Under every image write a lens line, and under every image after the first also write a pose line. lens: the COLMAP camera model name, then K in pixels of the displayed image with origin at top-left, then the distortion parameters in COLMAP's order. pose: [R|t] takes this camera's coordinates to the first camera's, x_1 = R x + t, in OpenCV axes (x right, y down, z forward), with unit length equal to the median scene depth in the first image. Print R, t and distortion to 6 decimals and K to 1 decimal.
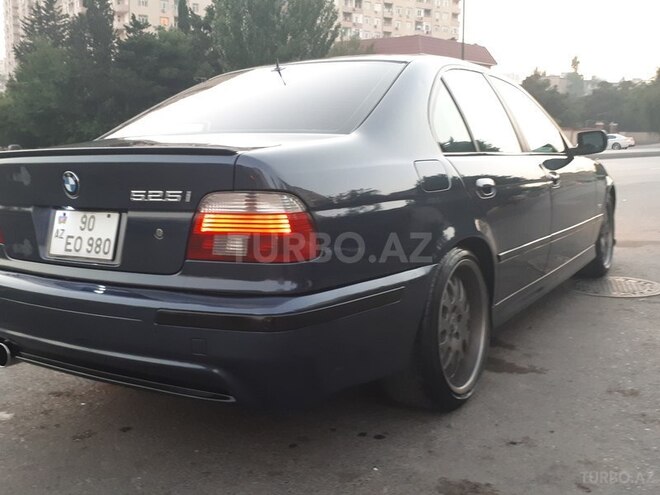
lens RADIAL K [[682.2, 0, 330.0], [0, 682.2, 247.1], [0, 0, 1]] dist [0.039885, 0.000000]
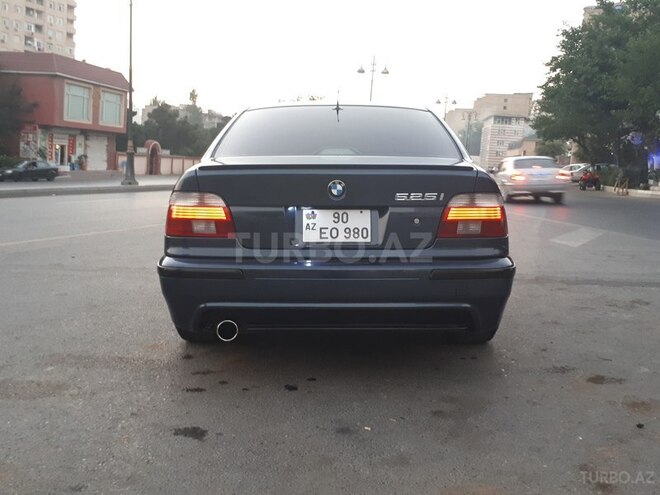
lens RADIAL K [[682.2, 0, 329.8], [0, 682.2, 247.7], [0, 0, 1]] dist [0.039885, 0.000000]
pose [[0.855854, -0.033355, 0.516141, -1.085314], [0.052509, 0.998366, -0.022551, 0.055794], [-0.514545, 0.046403, 0.856207, -0.173102]]
